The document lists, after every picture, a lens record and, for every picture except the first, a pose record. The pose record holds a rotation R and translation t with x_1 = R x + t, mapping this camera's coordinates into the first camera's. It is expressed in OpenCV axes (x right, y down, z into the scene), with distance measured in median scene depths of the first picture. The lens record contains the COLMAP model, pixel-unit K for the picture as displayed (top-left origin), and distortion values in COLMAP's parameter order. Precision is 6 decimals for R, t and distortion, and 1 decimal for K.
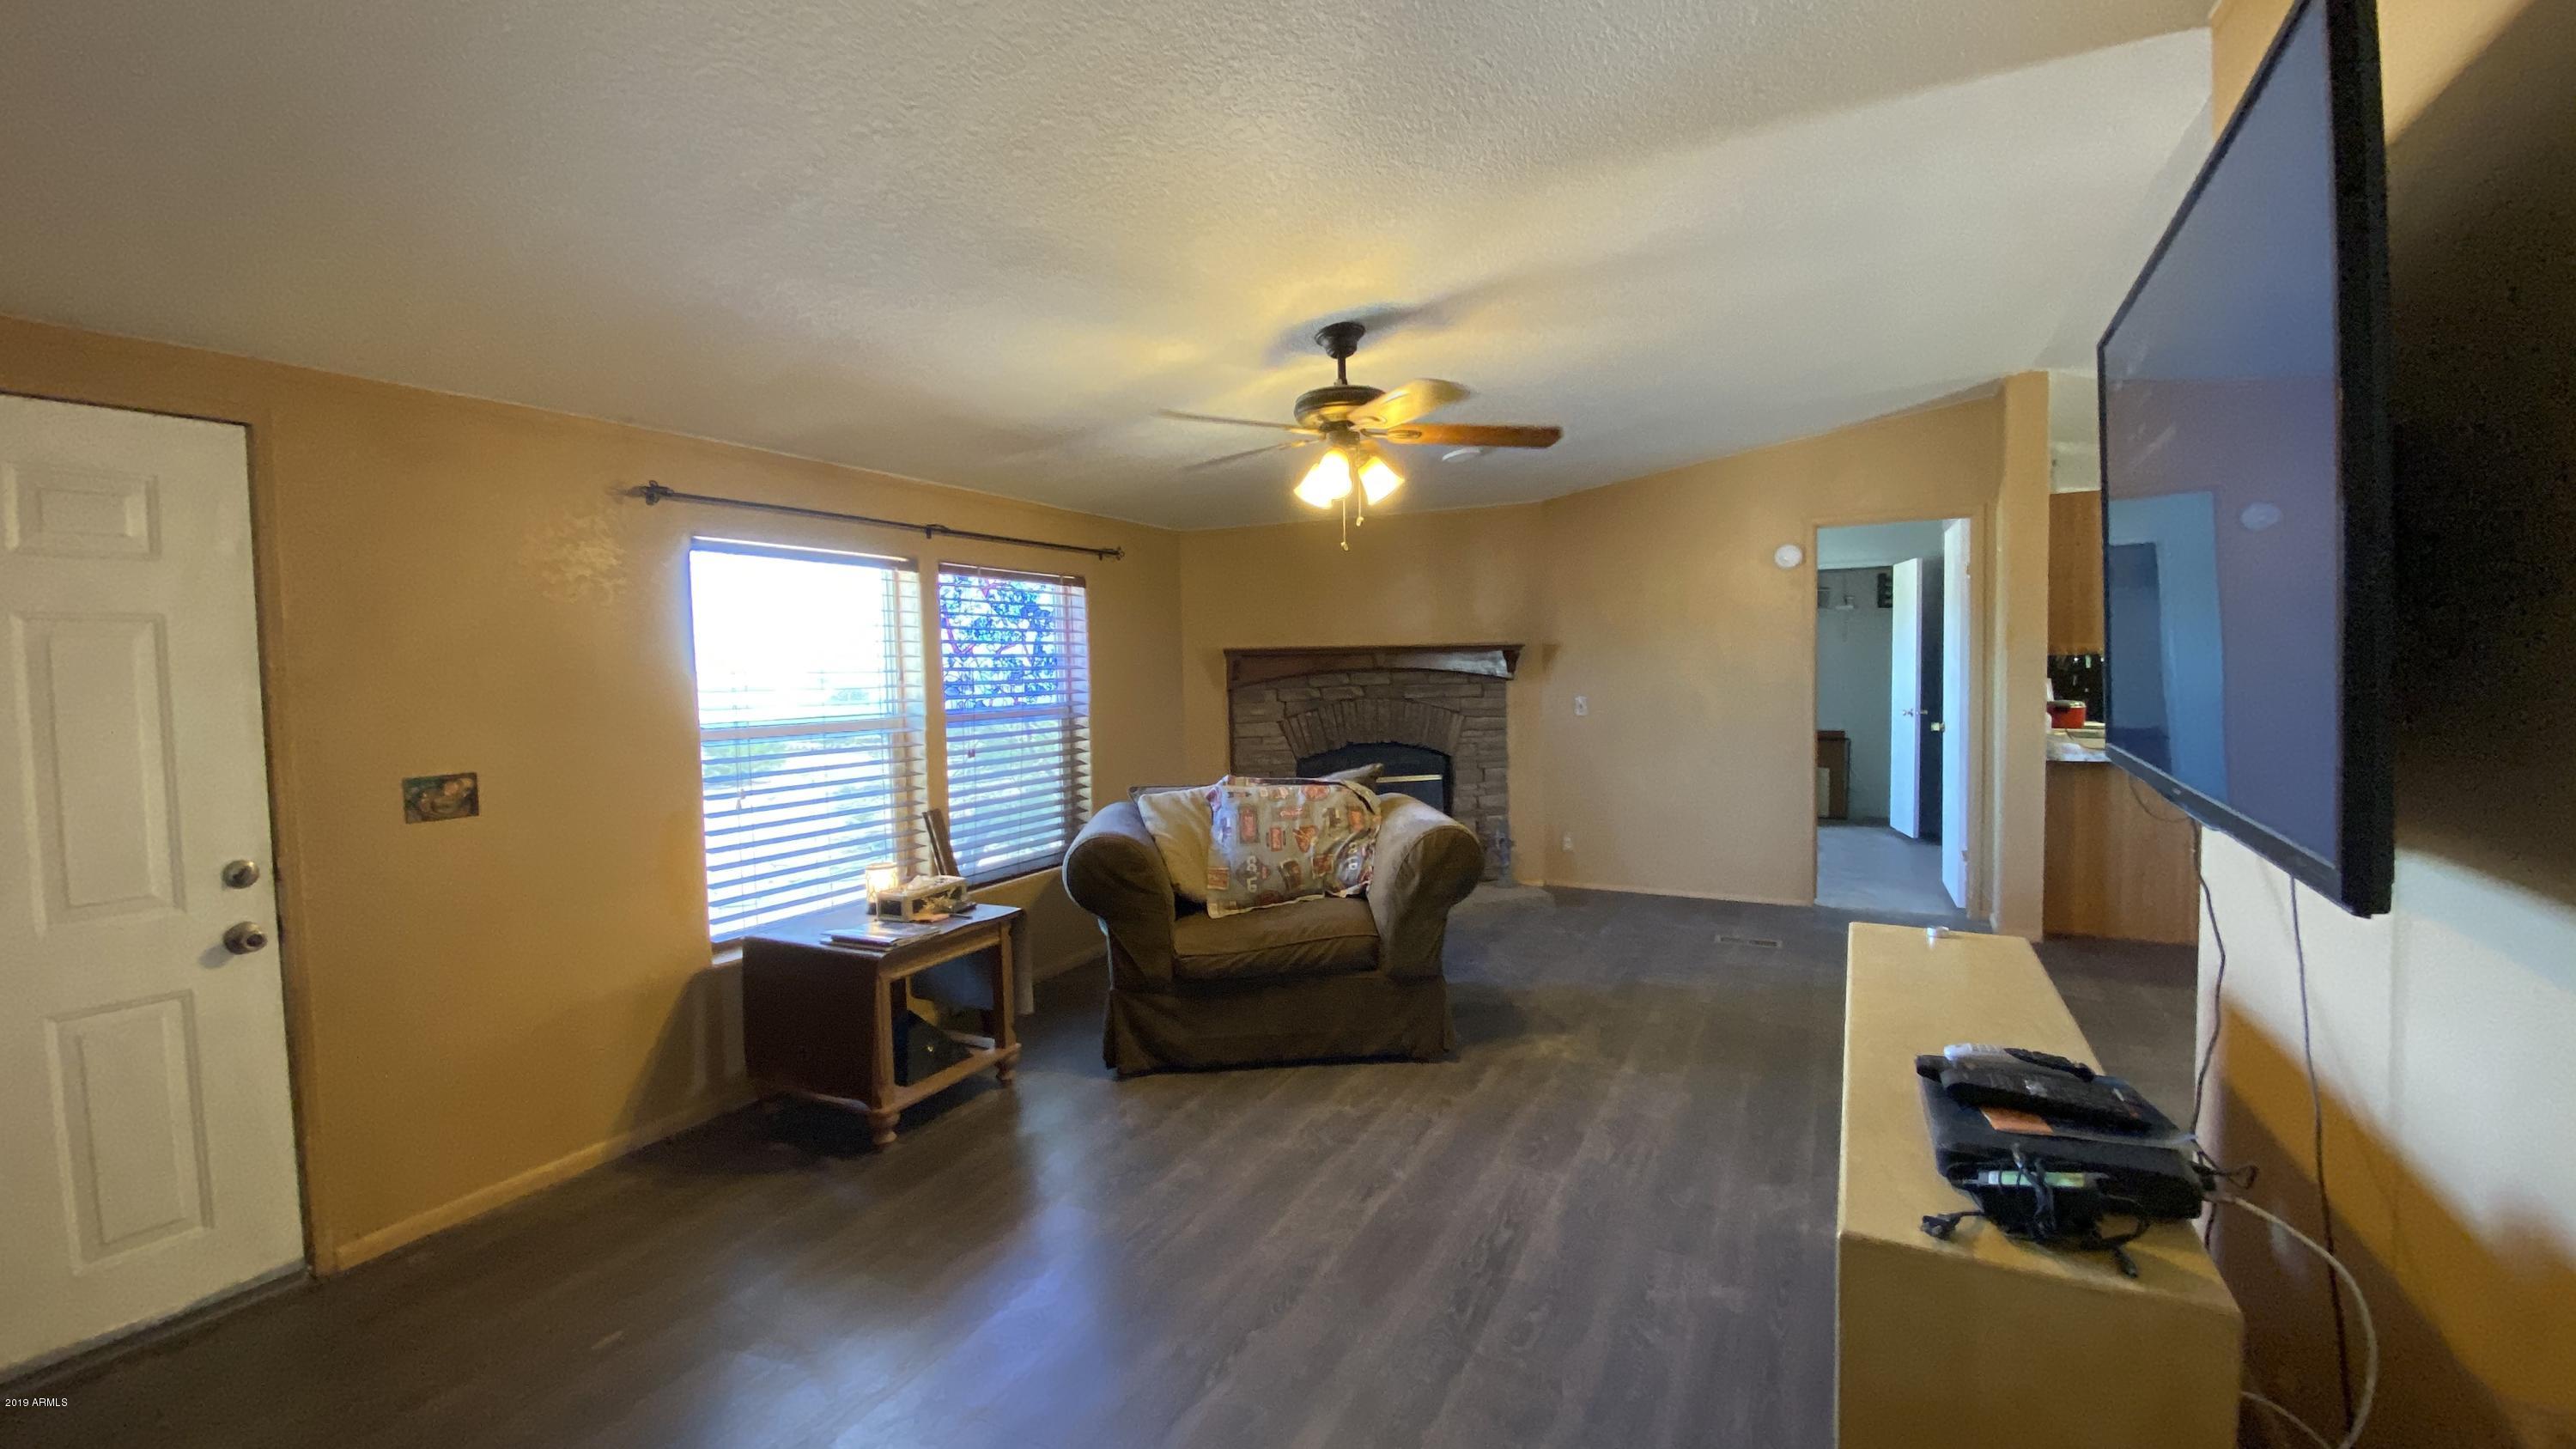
lens RADIAL K [[1039.4, 0, 1278.9], [0, 1039.4, 717.5], [0, 0, 1]] dist [0.053428, -0.042046]
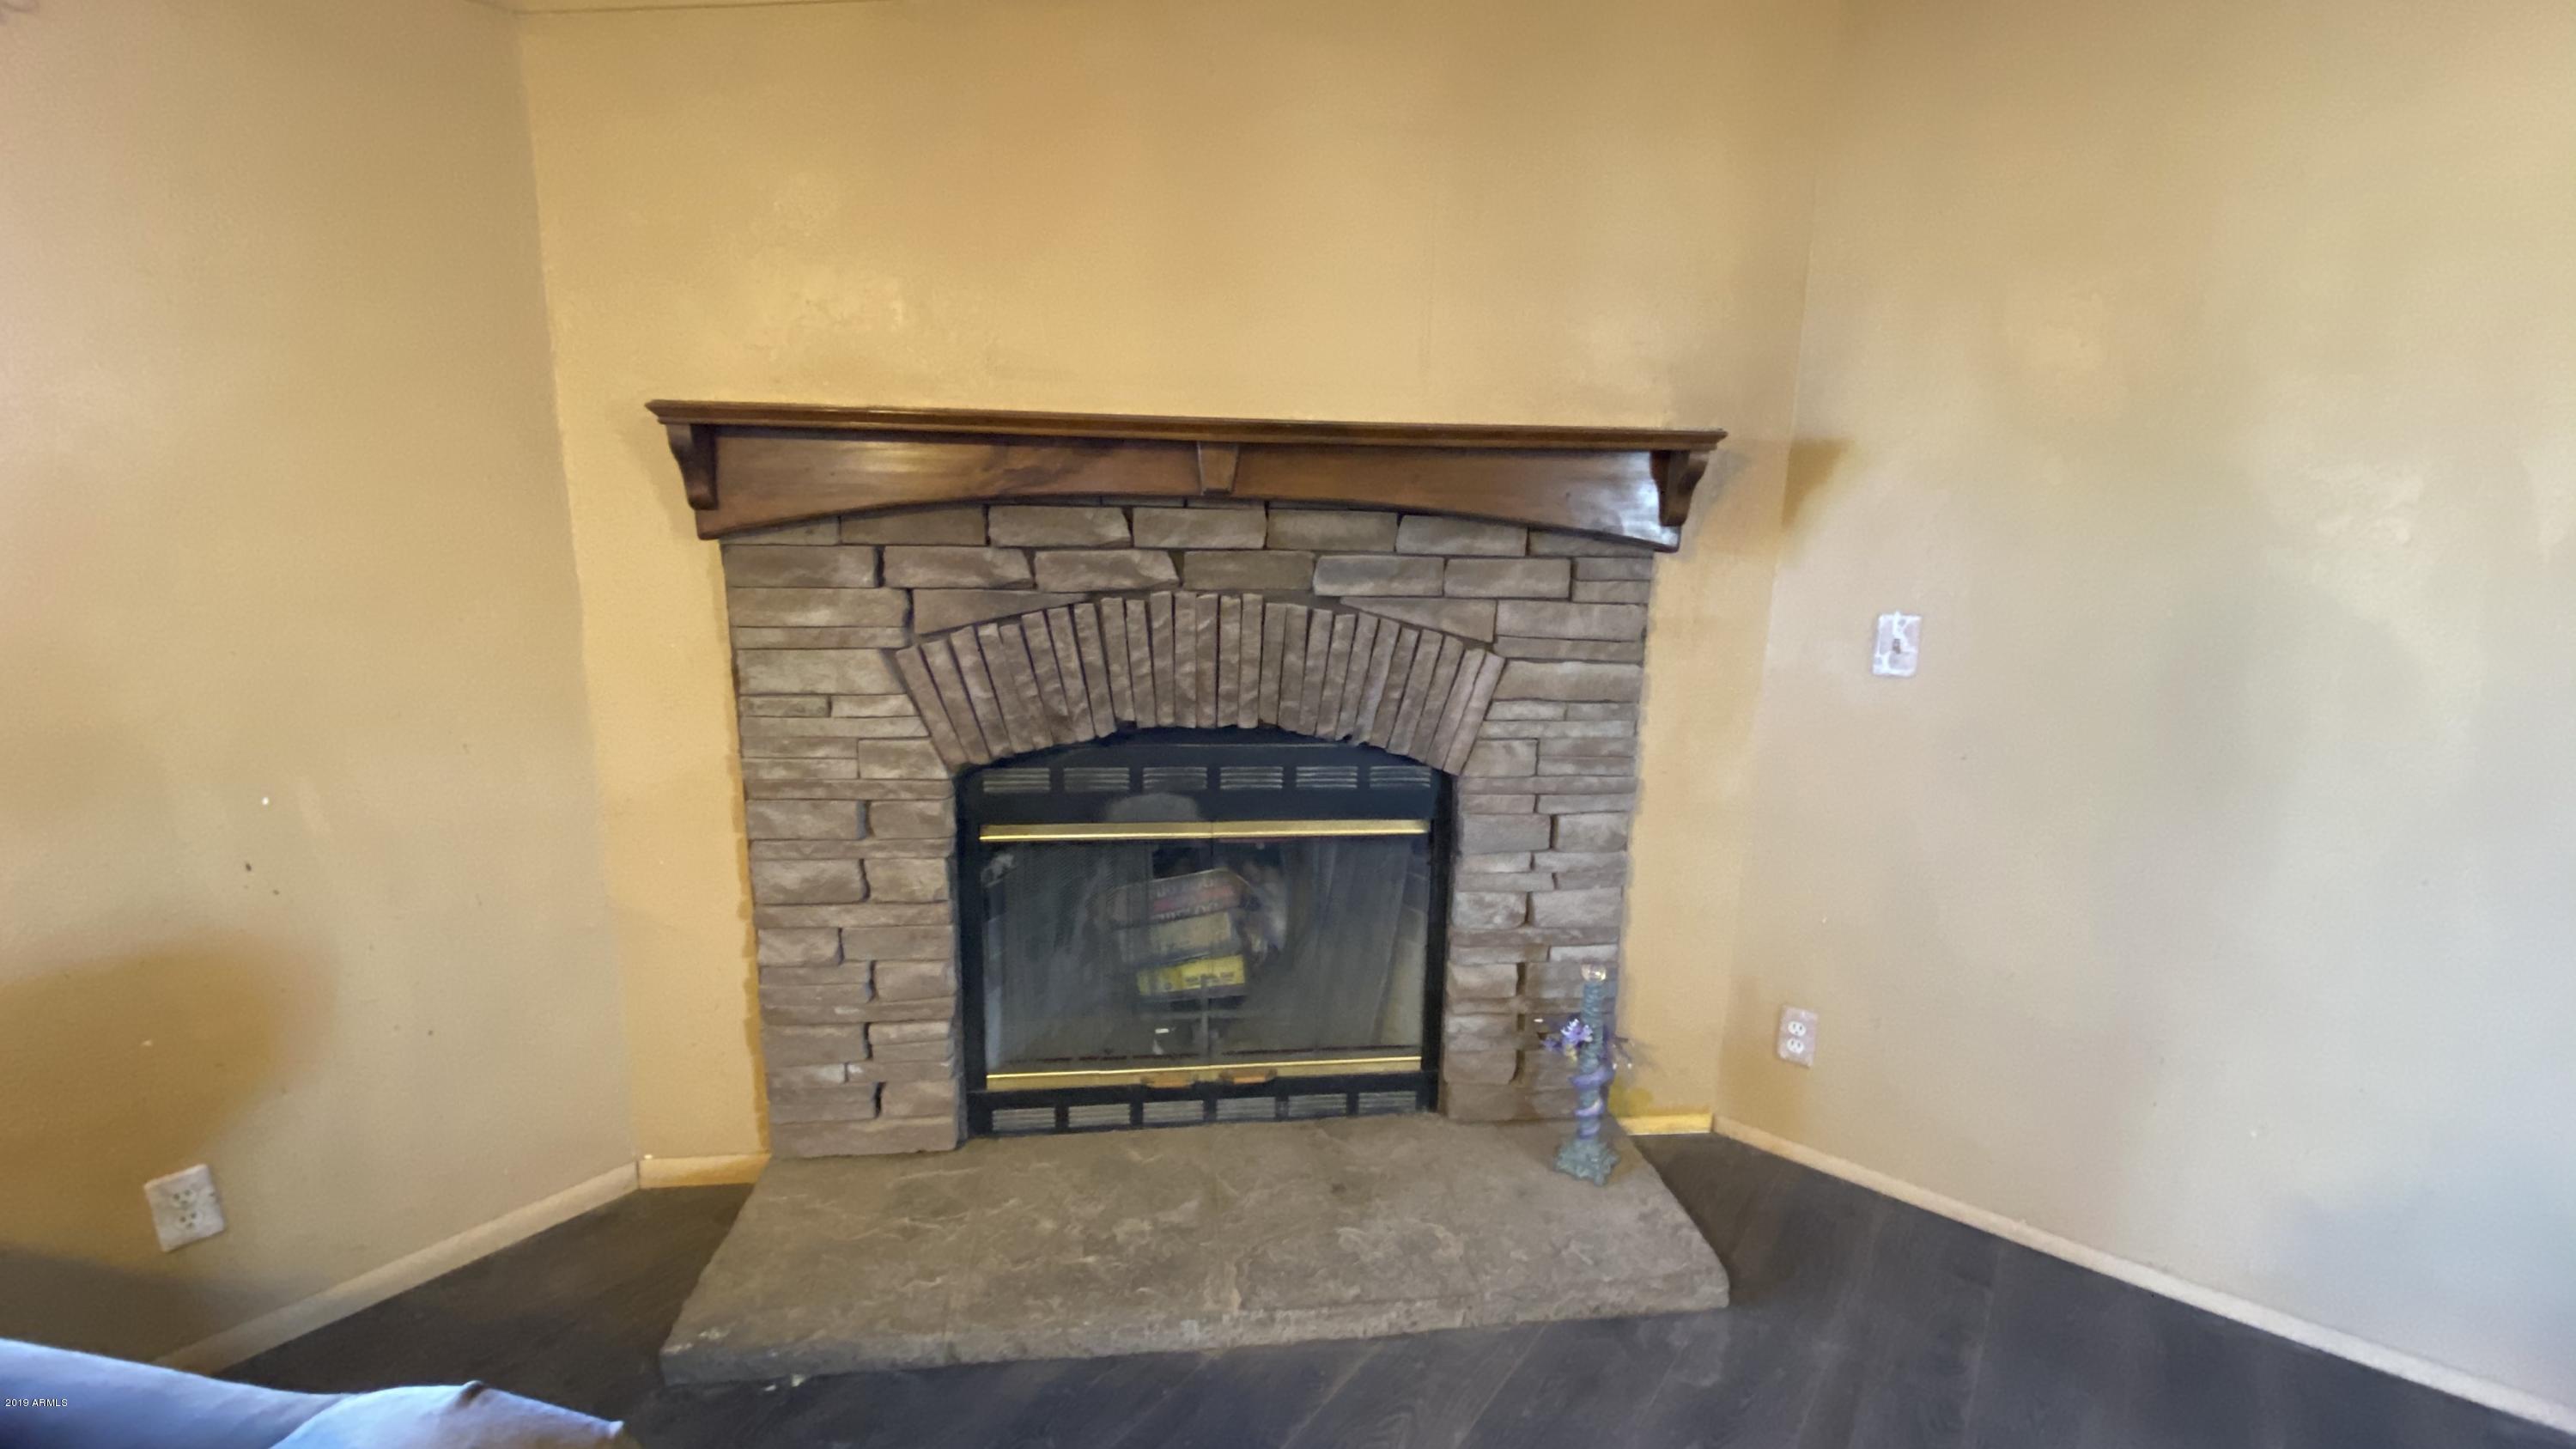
lens RADIAL K [[1039.4, 0, 1278.9], [0, 1039.4, 717.5], [0, 0, 1]] dist [0.053428, -0.042046]
pose [[0.980855, 0.076360, -0.179143, 0.205681], [-0.049464, 0.987438, 0.150067, -0.034764], [0.188352, -0.138333, 0.972310, 0.812919]]
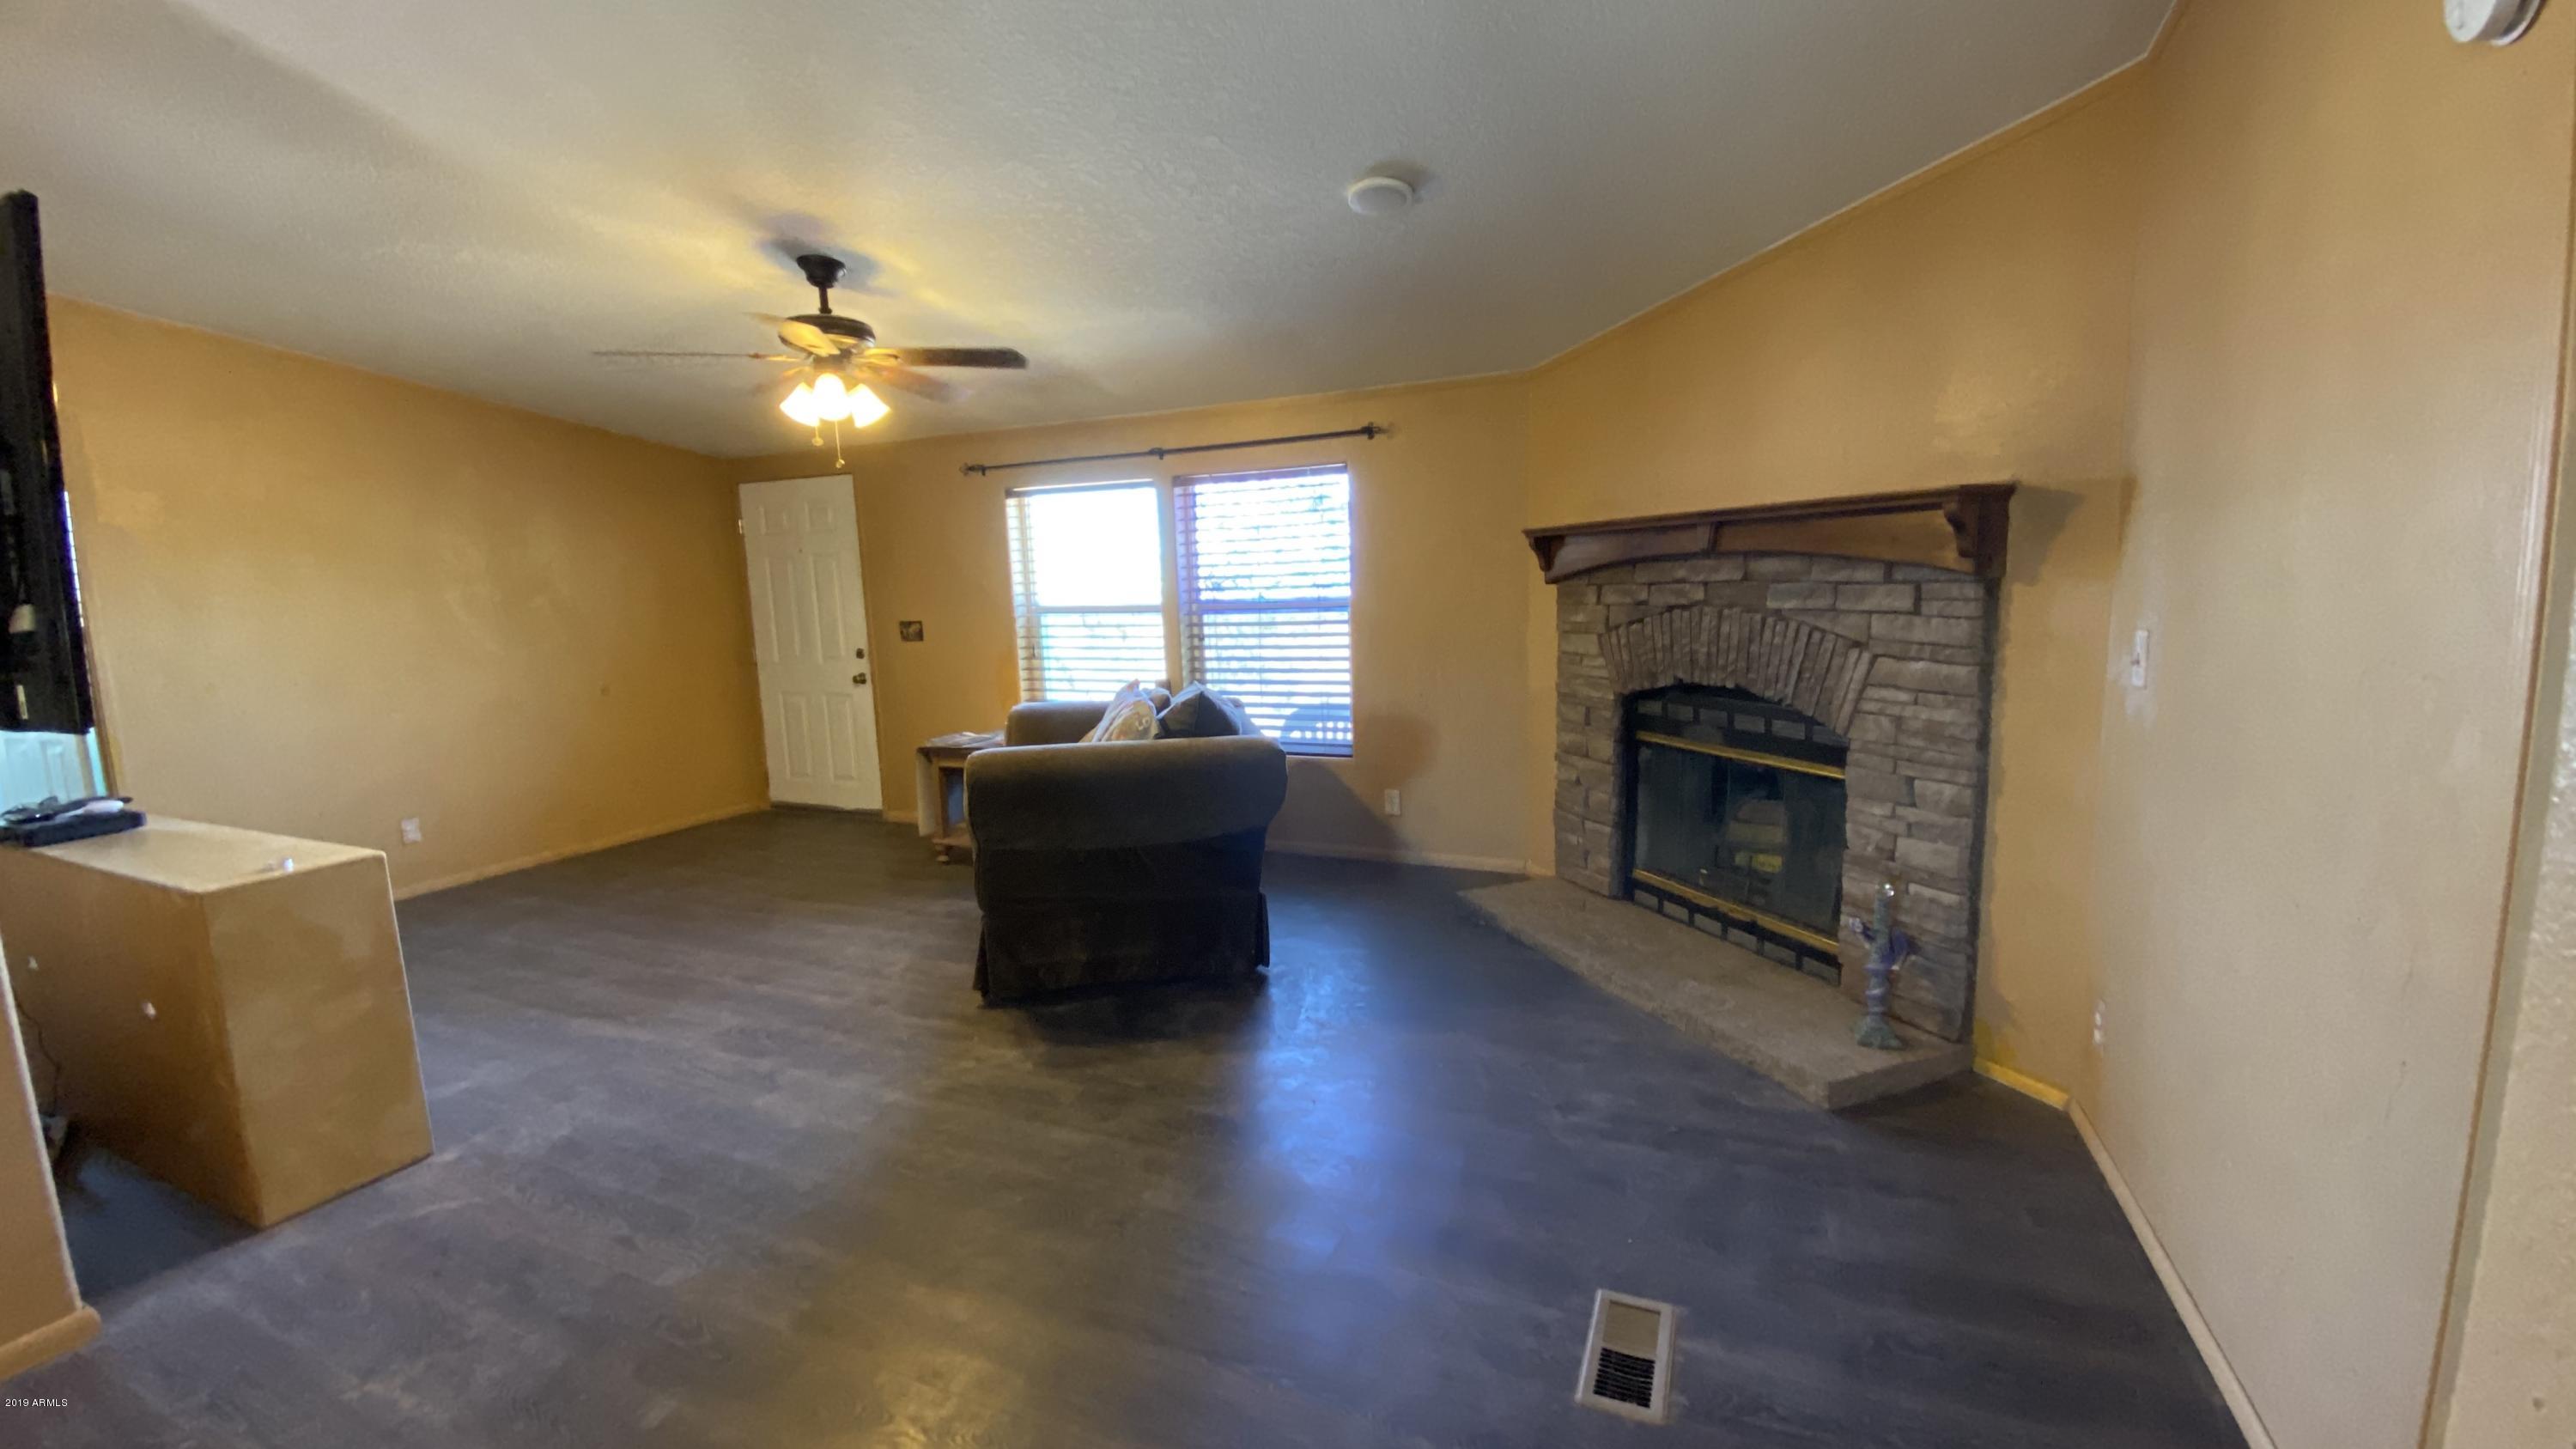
lens RADIAL K [[1039.4, 0, 1278.9], [0, 1039.4, 717.5], [0, 0, 1]] dist [0.053428, -0.042046]
pose [[0.058246, 0.154166, -0.986327, 0.761203], [-0.015618, 0.988024, 0.153509, -0.049998], [0.998180, 0.006463, 0.059957, 0.869157]]
